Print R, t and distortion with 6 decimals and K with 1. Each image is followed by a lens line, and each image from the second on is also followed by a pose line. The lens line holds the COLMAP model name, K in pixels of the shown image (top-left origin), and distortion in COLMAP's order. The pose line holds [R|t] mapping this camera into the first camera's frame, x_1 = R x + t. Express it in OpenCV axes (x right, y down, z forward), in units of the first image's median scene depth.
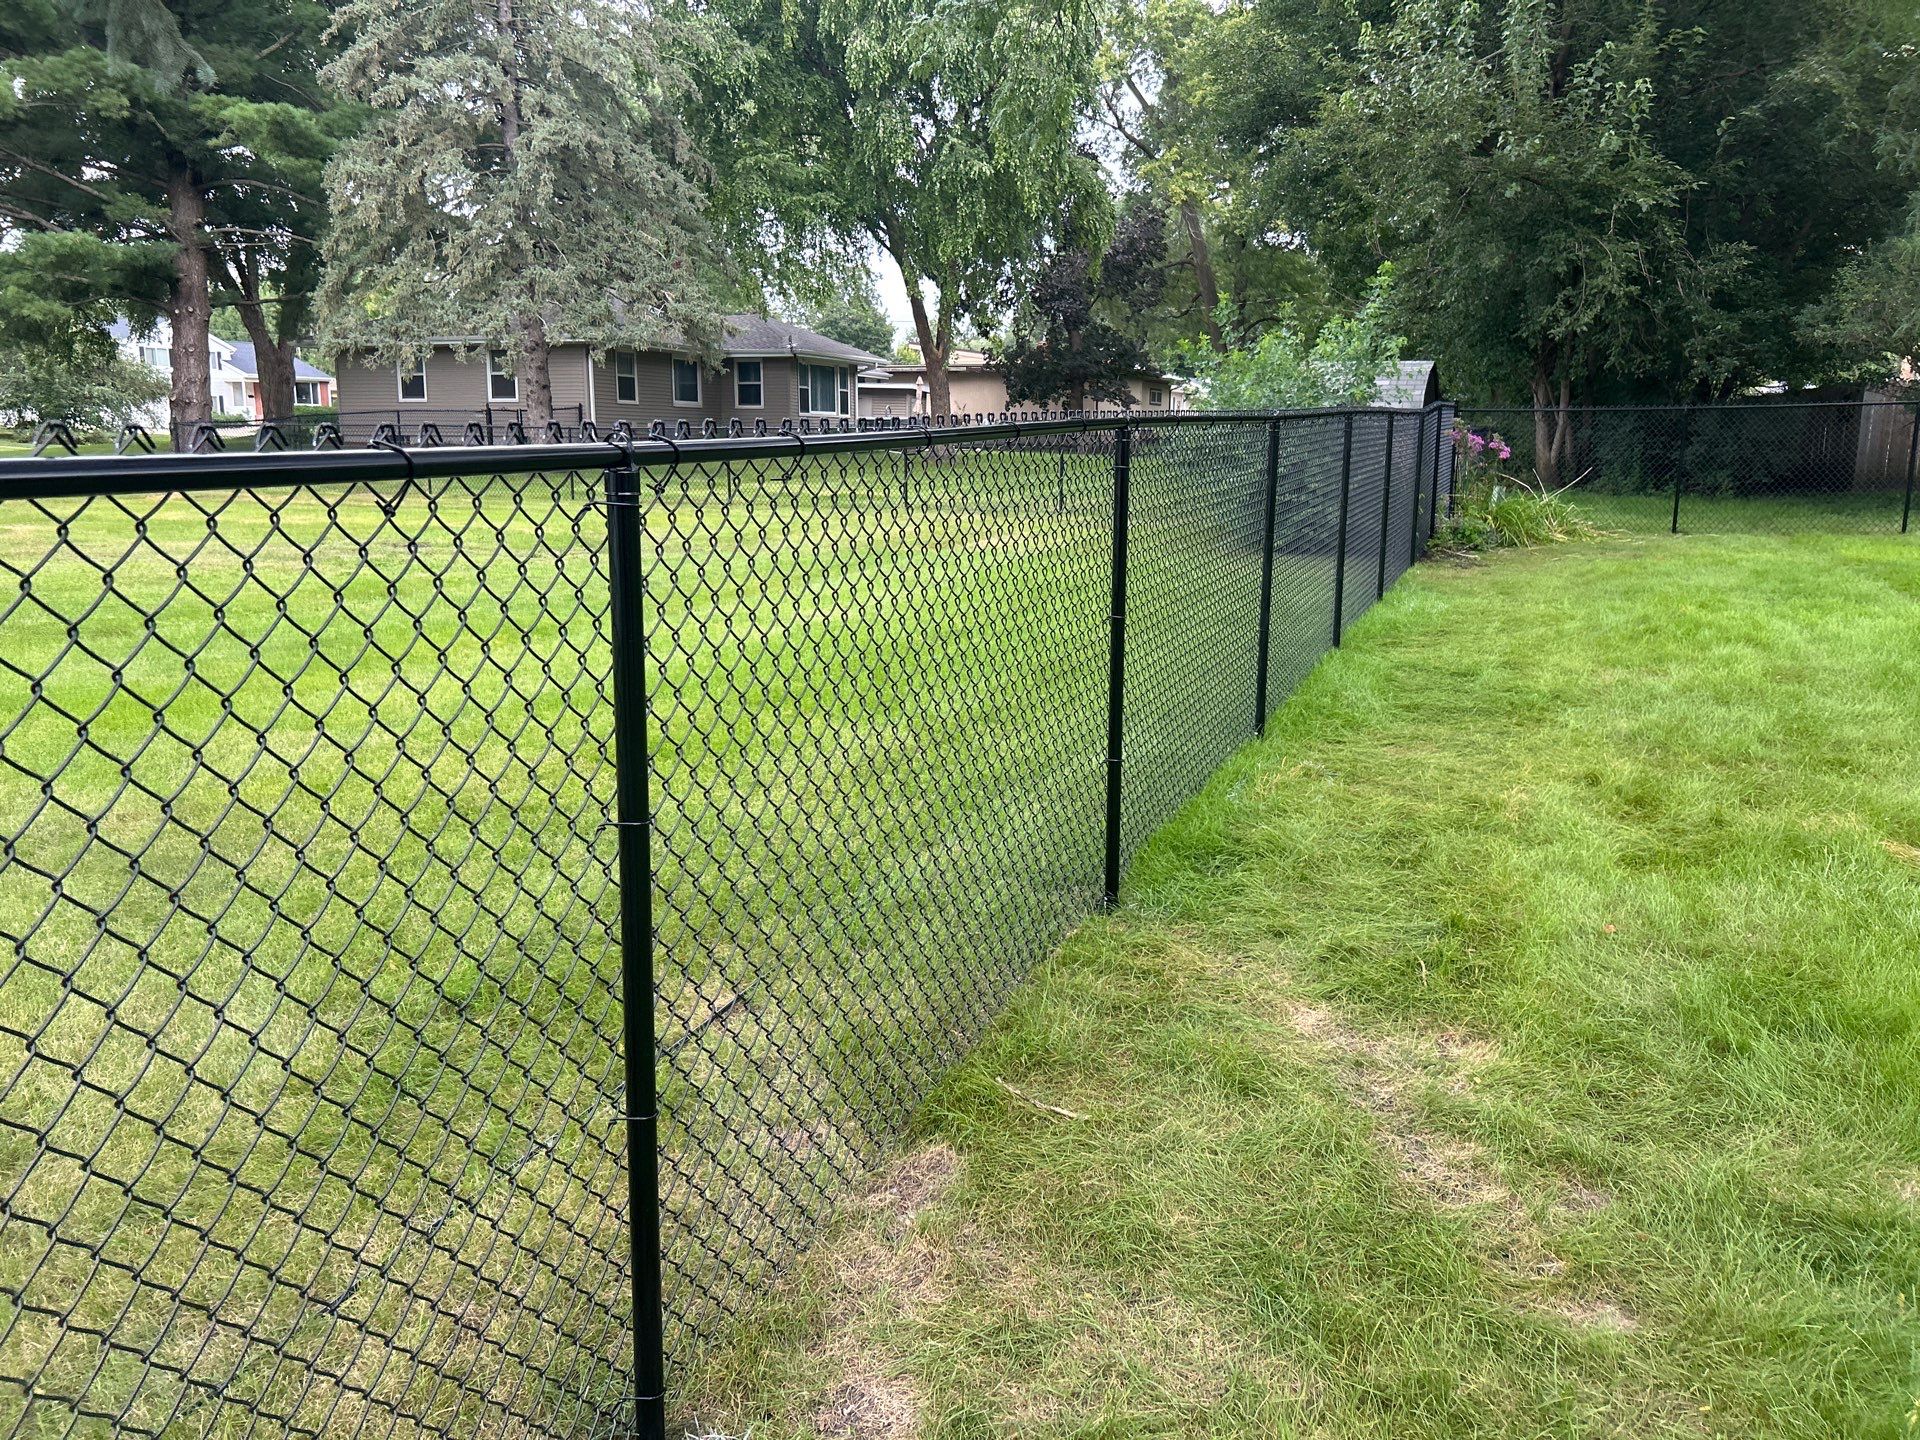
lens RADIAL K [[1435.5, 0, 957.5], [0, 1435.5, 712.3], [0, 0, 1]] dist [0.042358, -0.043876]
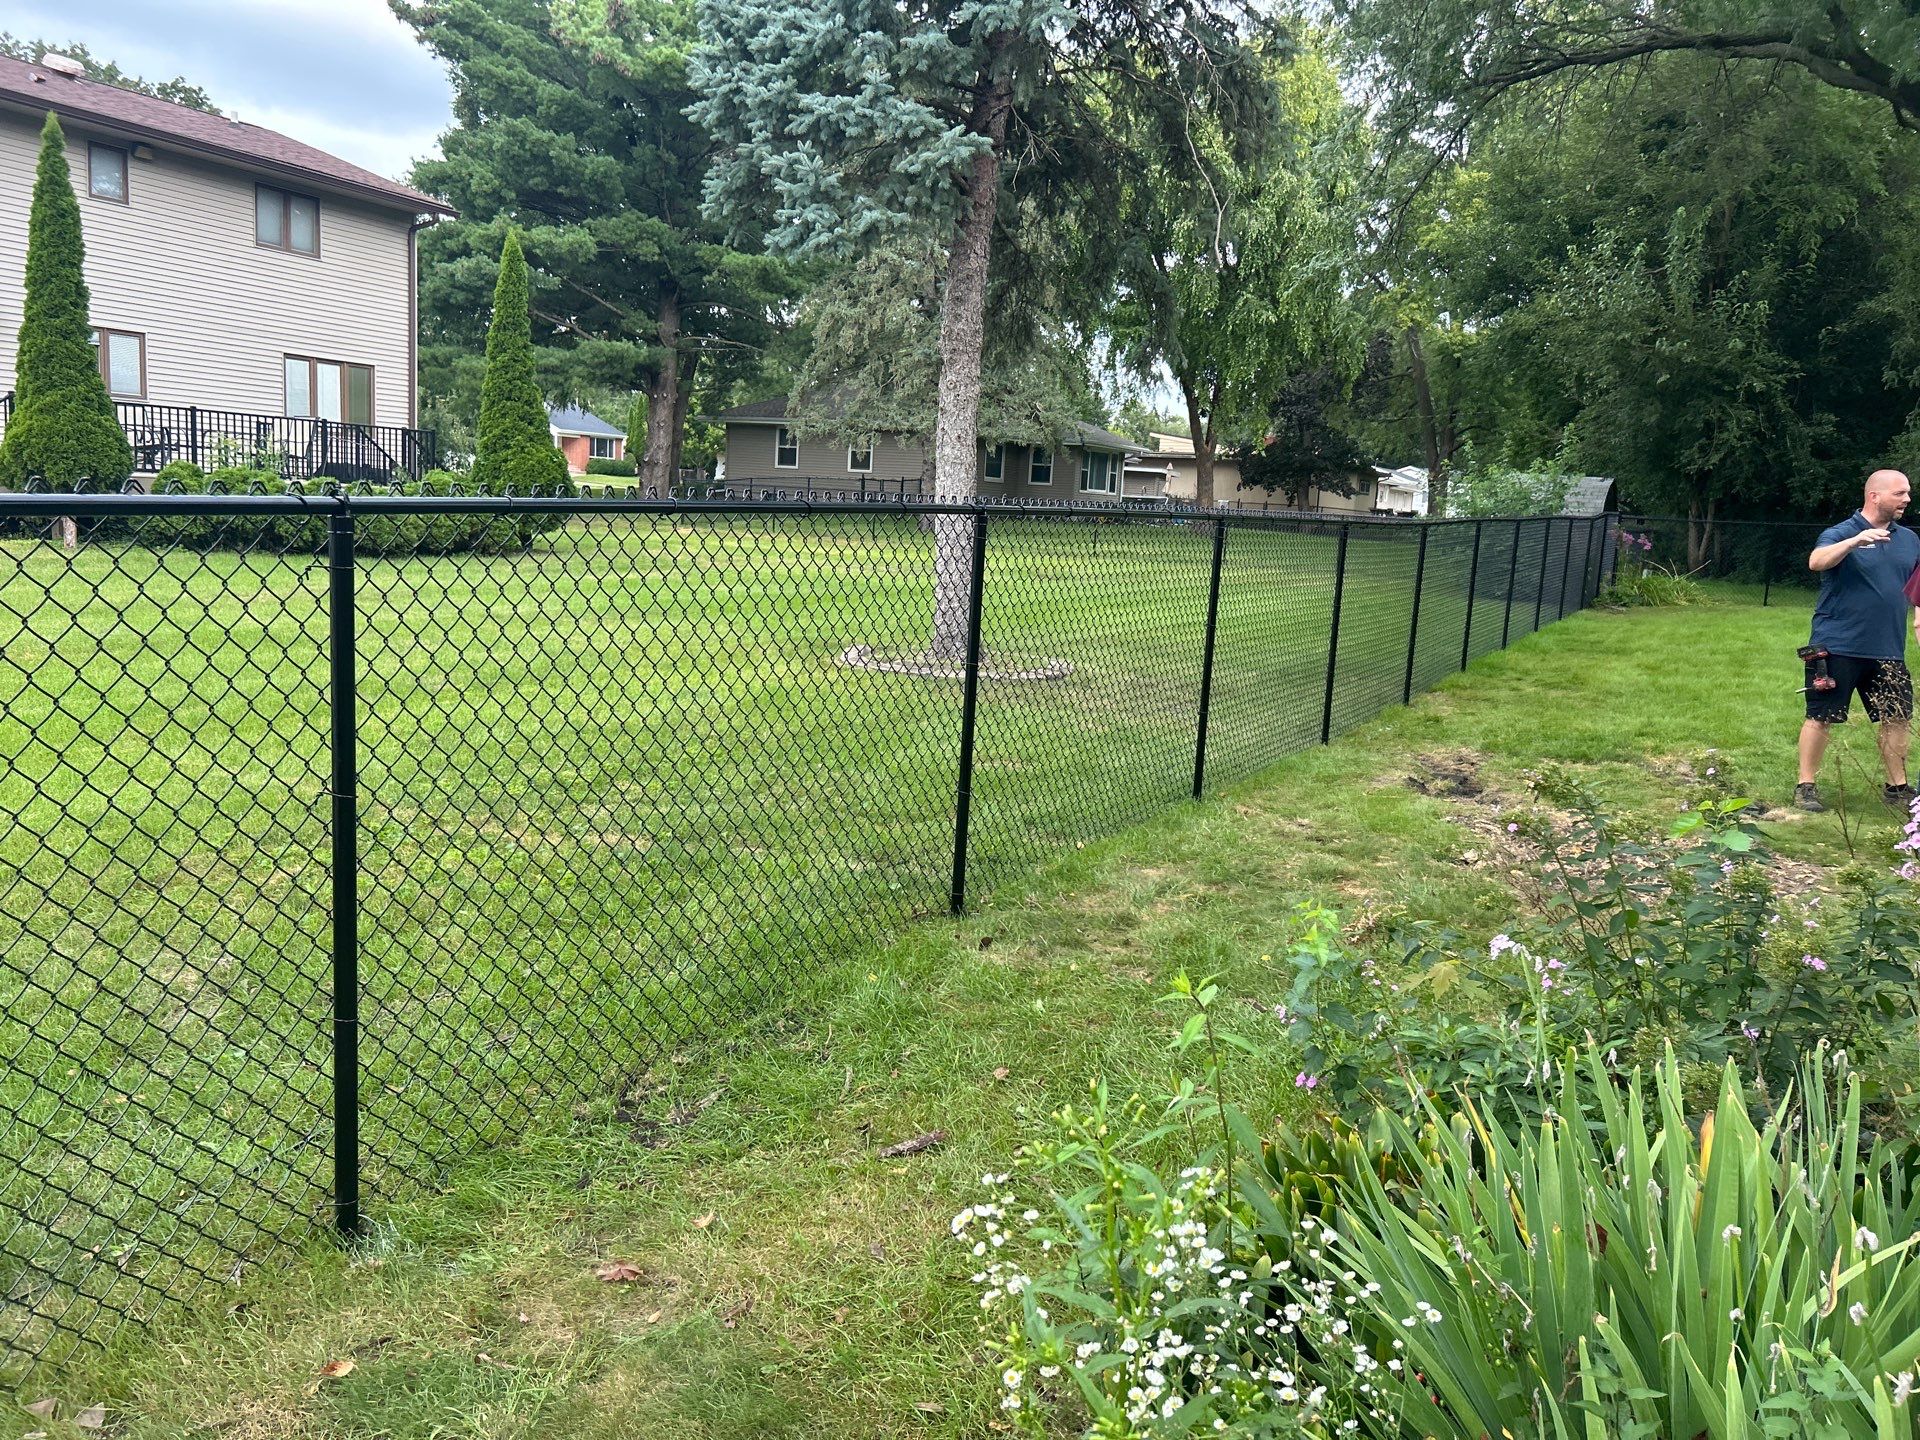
lens RADIAL K [[1424.4, 0, 994.6], [0, 1424.4, 711.3], [0, 0, 1]] dist [0.036190, -0.028261]
pose [[0.993453, 0.064611, -0.094217, -0.101427], [-0.069089, 0.996592, -0.045070, 0.071469], [0.090984, 0.051284, 0.994531, -0.366266]]
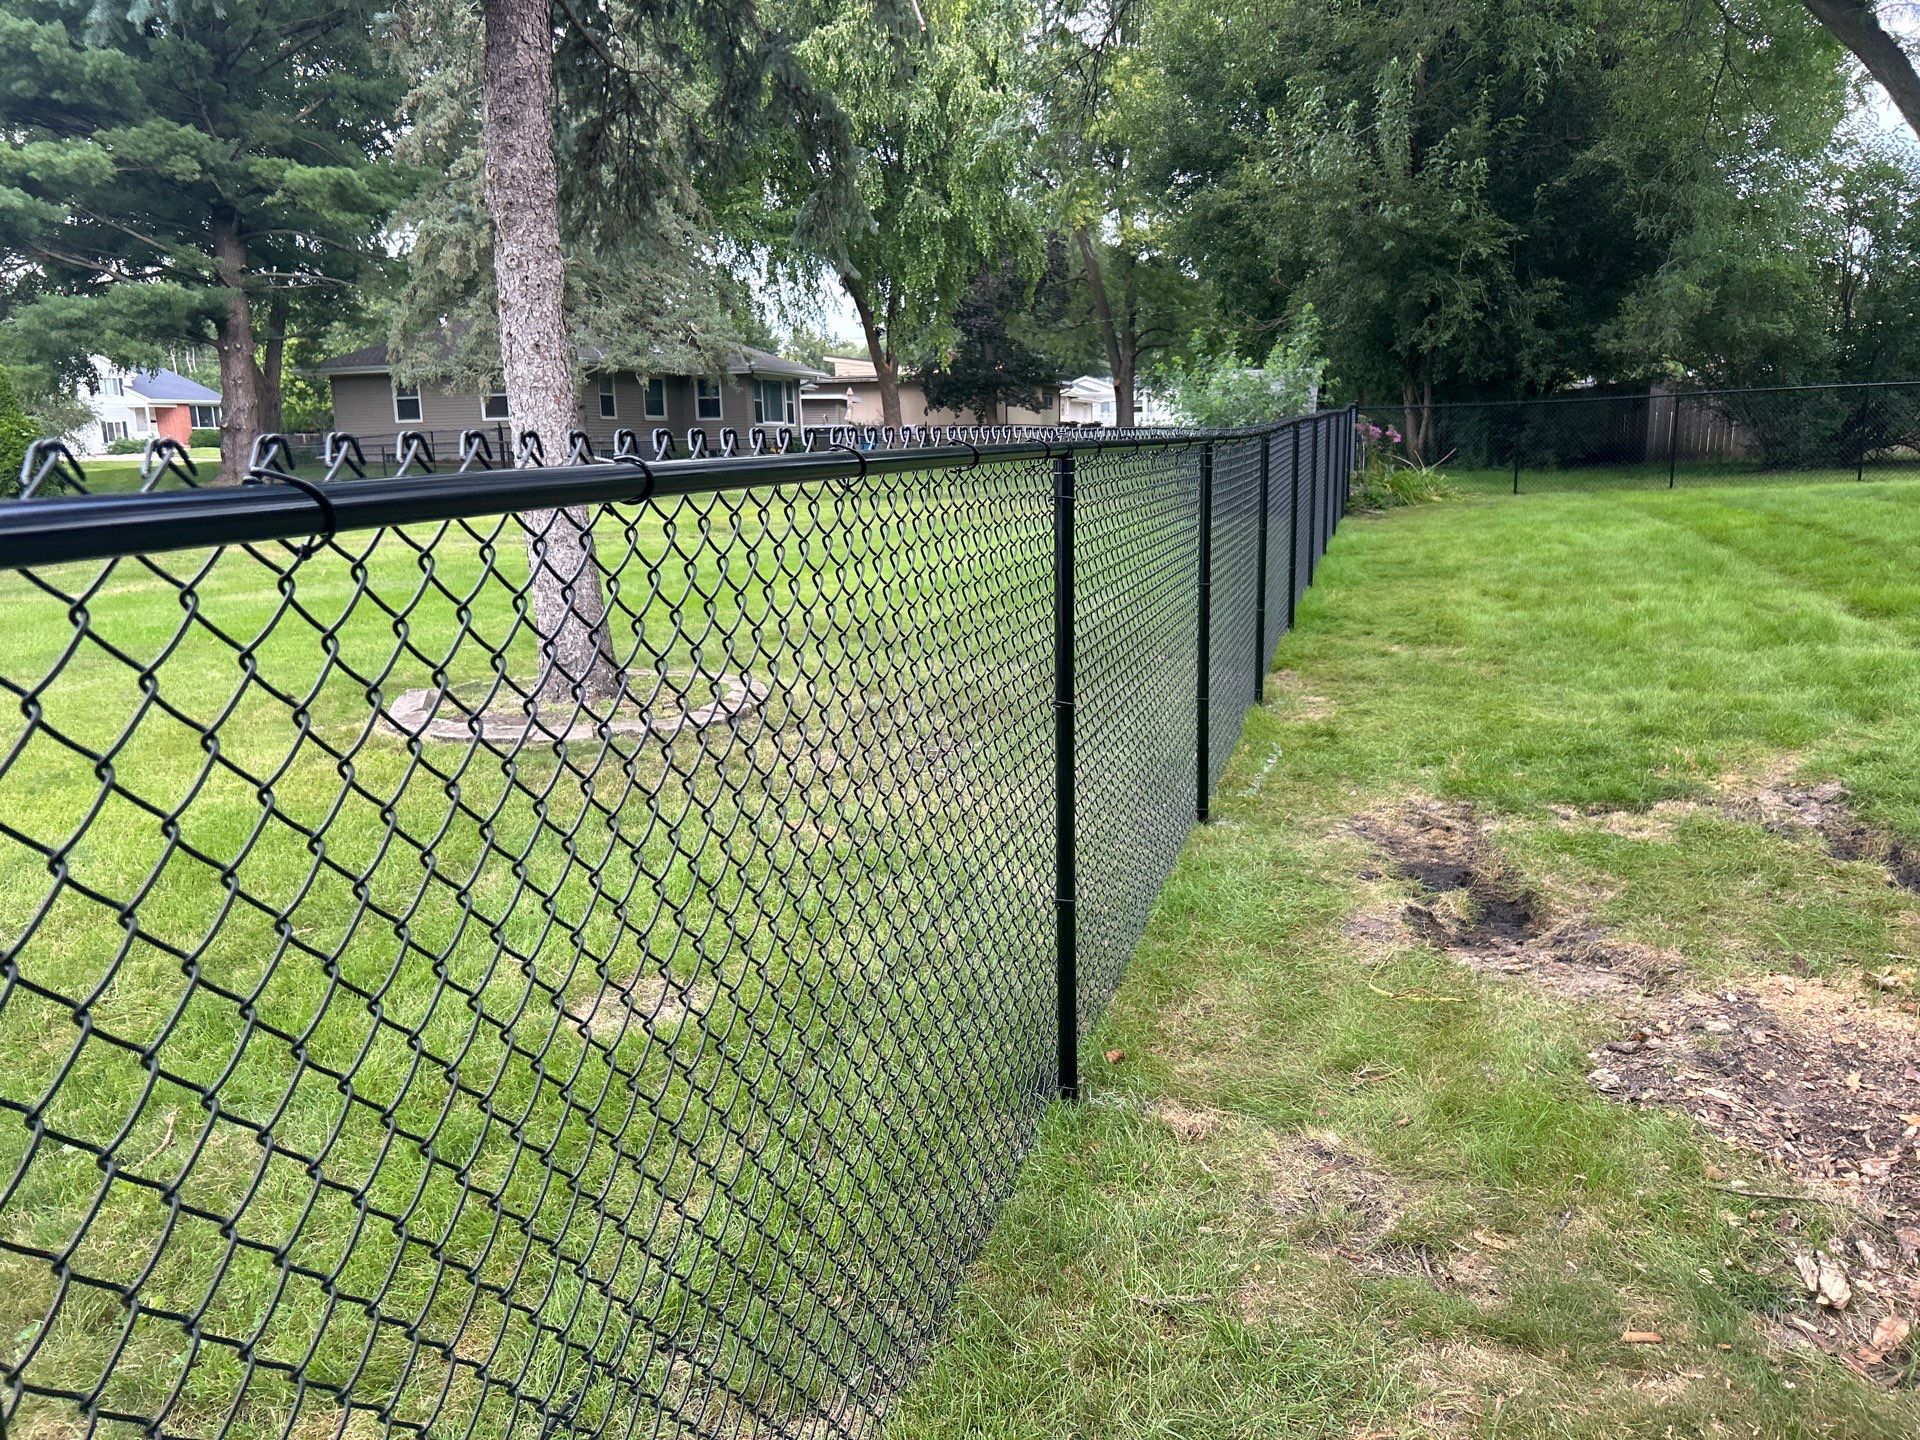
lens RADIAL K [[1423.4, 0, 964.3], [0, 1423.4, 729.7], [0, 0, 1]] dist [0.047822, -0.056547]
pose [[0.994982, -0.045335, 0.089192, -0.105702], [0.044463, 0.998942, 0.011736, 0.040556], [-0.089630, -0.007711, 0.995945, -0.209181]]
